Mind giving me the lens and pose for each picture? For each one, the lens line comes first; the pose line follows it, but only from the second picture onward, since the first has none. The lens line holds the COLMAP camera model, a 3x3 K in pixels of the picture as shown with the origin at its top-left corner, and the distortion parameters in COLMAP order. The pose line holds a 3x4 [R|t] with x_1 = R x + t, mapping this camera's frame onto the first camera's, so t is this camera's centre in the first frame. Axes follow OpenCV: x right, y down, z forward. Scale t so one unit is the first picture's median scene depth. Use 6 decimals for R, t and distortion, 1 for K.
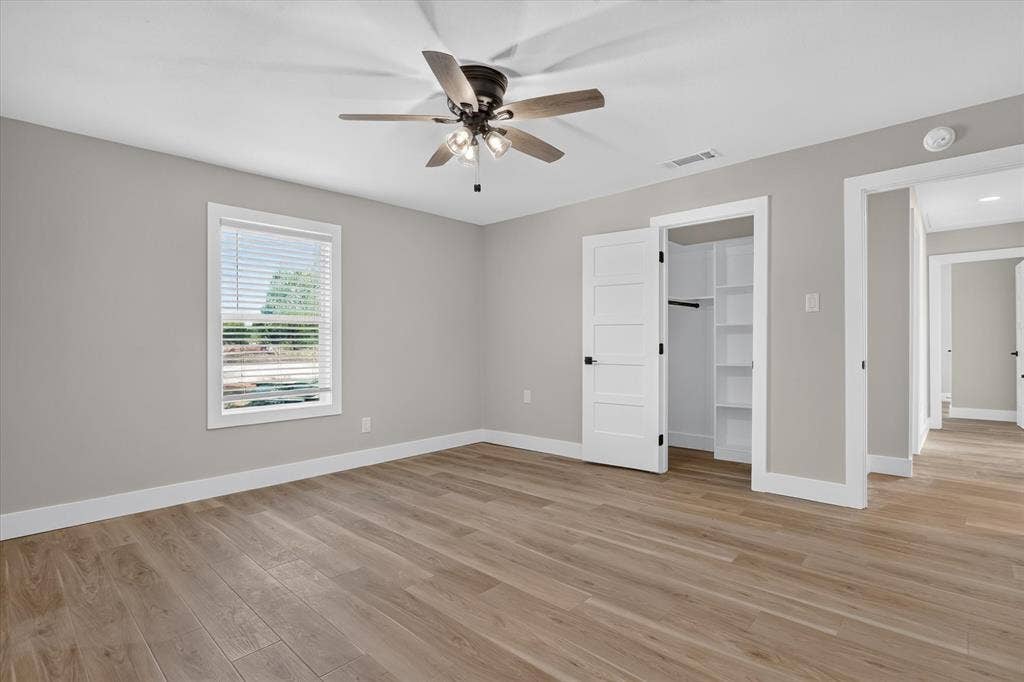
lens RADIAL K [[497.1, 0, 500.6], [0, 497.1, 347.0], [0, 0, 1]] dist [-0.011745, 0.000399]
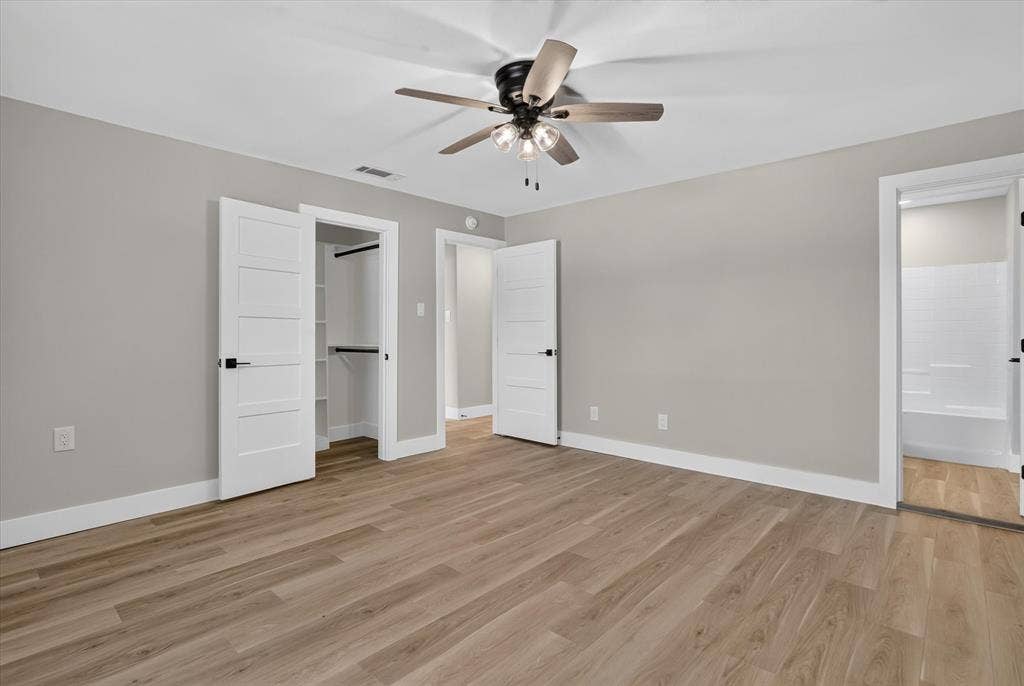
lens RADIAL K [[494.6, 0, 513.0], [0, 494.6, 334.1], [0, 0, 1]] dist [-0.013175, 0.000013]
pose [[-0.026062, 0.008399, 0.999625, -0.849449], [0.013988, 0.999870, -0.008037, -0.007384], [-0.999562, 0.013773, -0.026176, 0.869141]]
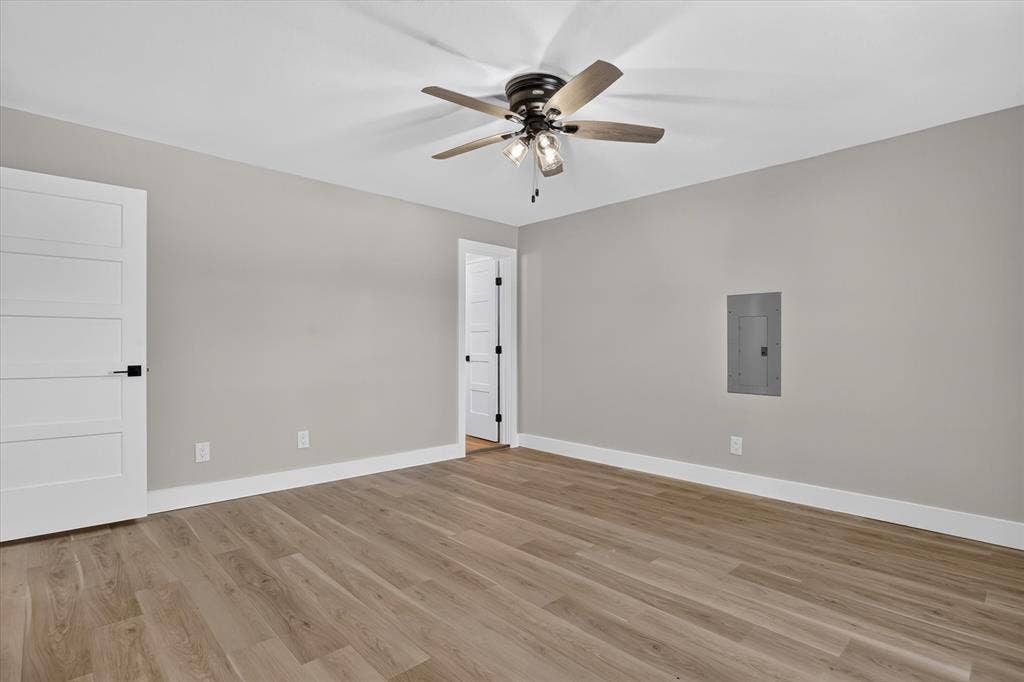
lens RADIAL K [[497.1, 0, 500.6], [0, 497.1, 347.0], [0, 0, 1]] dist [-0.011745, 0.000399]
pose [[-0.997975, 0.003443, 0.063512, -0.029554], [0.004474, 0.999860, 0.016099, -0.018777], [-0.063447, 0.016350, -0.997851, 1.659238]]
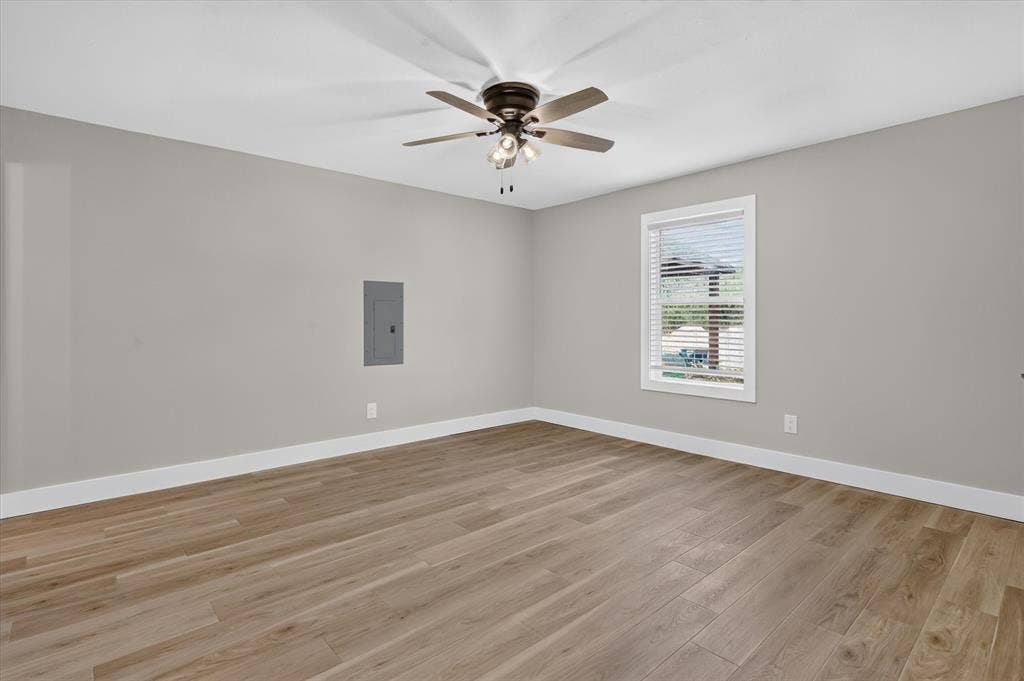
lens RADIAL K [[499.6, 0, 507.8], [0, 499.6, 326.0], [0, 0, 1]] dist [-0.001950, -0.000457]
pose [[-0.090075, 0.013927, -0.995838, 0.882685], [-0.008670, 0.999853, 0.014768, -0.020924], [0.995897, 0.009964, -0.089941, 0.900397]]
